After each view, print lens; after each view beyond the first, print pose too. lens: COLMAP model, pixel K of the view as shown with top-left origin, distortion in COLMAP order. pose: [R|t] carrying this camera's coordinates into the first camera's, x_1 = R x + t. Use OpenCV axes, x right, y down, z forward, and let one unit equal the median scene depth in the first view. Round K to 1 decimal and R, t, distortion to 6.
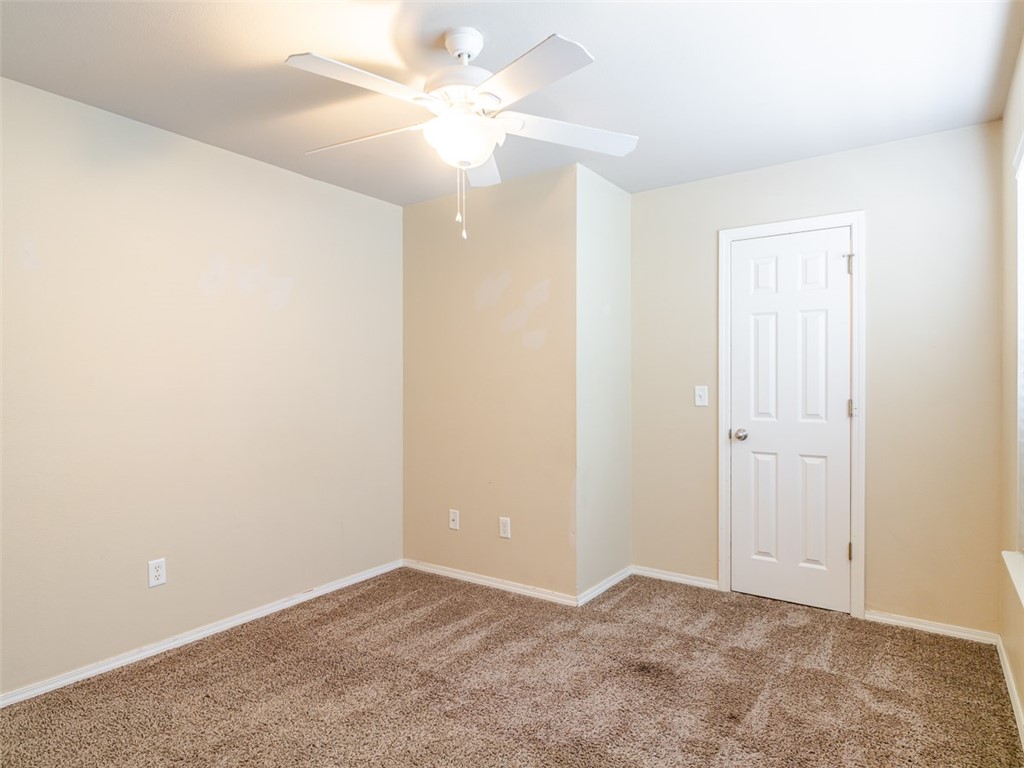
lens RADIAL K [[600.3, 0, 523.7], [0, 600.3, 389.4], [0, 0, 1]] dist [-0.003070, -0.001901]
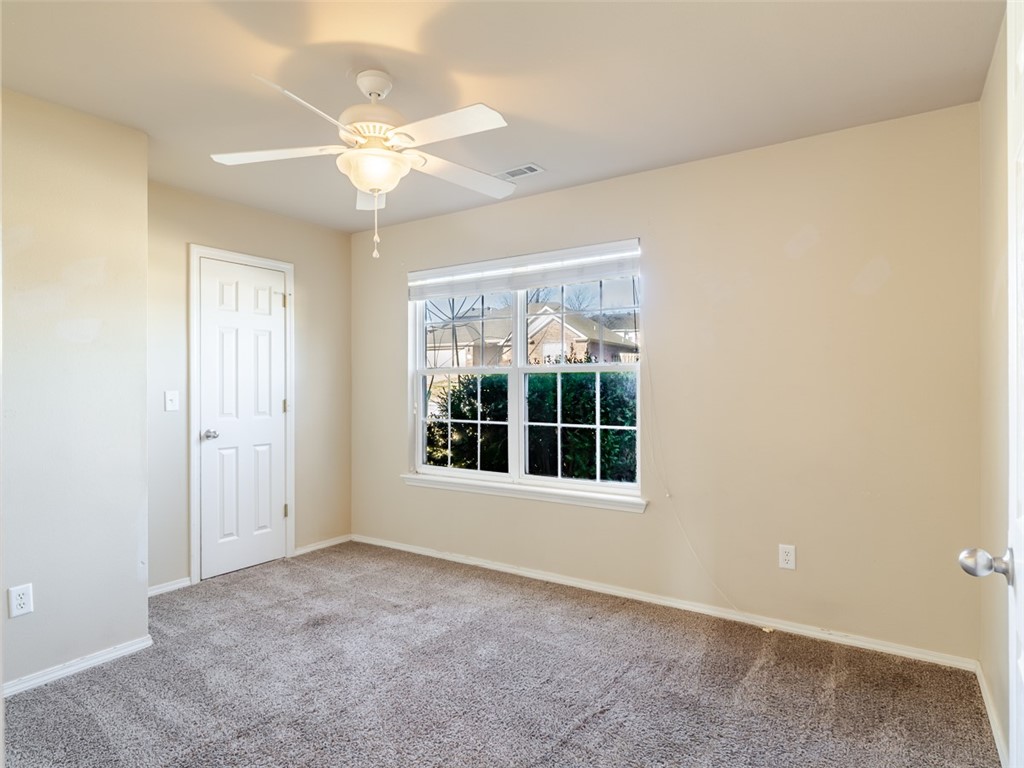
lens RADIAL K [[600.3, 0, 519.8], [0, 600.3, 390.5], [0, 0, 1]] dist [-0.003070, -0.001901]
pose [[-0.052020, -0.007368, 0.998619, -0.847266], [0.009475, 0.999924, 0.007871, -0.009257], [-0.998601, 0.009871, -0.051946, 0.537144]]
